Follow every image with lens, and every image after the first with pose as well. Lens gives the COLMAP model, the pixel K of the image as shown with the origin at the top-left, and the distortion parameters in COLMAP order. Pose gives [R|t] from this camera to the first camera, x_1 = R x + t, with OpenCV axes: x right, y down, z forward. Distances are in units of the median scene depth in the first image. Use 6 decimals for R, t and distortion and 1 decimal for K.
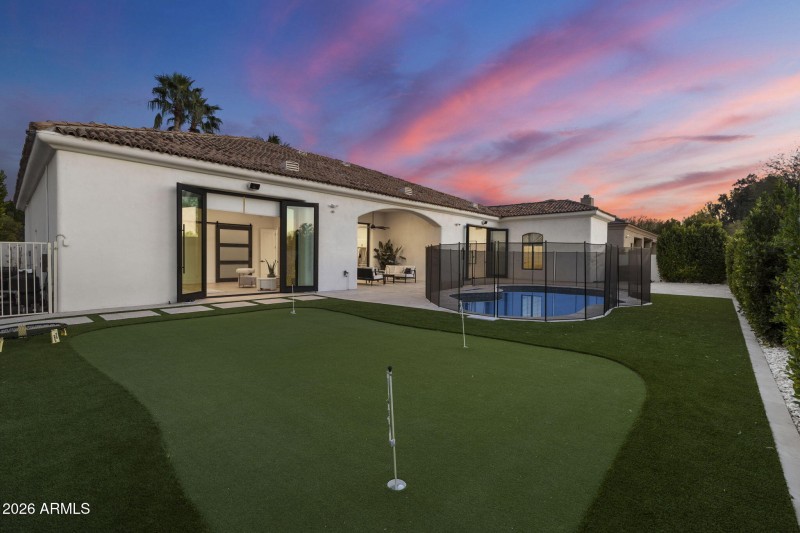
lens RADIAL K [[363.0, 0, 389.0], [0, 363.0, 262.4], [0, 0, 1]] dist [-0.002951, 0.002587]
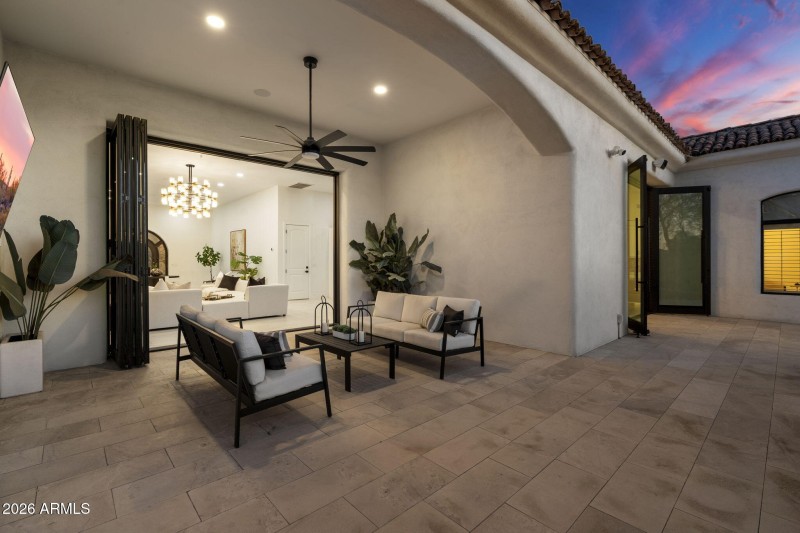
lens RADIAL K [[363.0, 0, 394.8], [0, 363.0, 263.9], [0, 0, 1]] dist [-0.002951, 0.002587]
pose [[0.997023, -0.012828, -0.076035, 0.045548], [0.012119, 0.999879, -0.009784, -0.019157], [0.076151, 0.008834, 0.997057, 1.059627]]
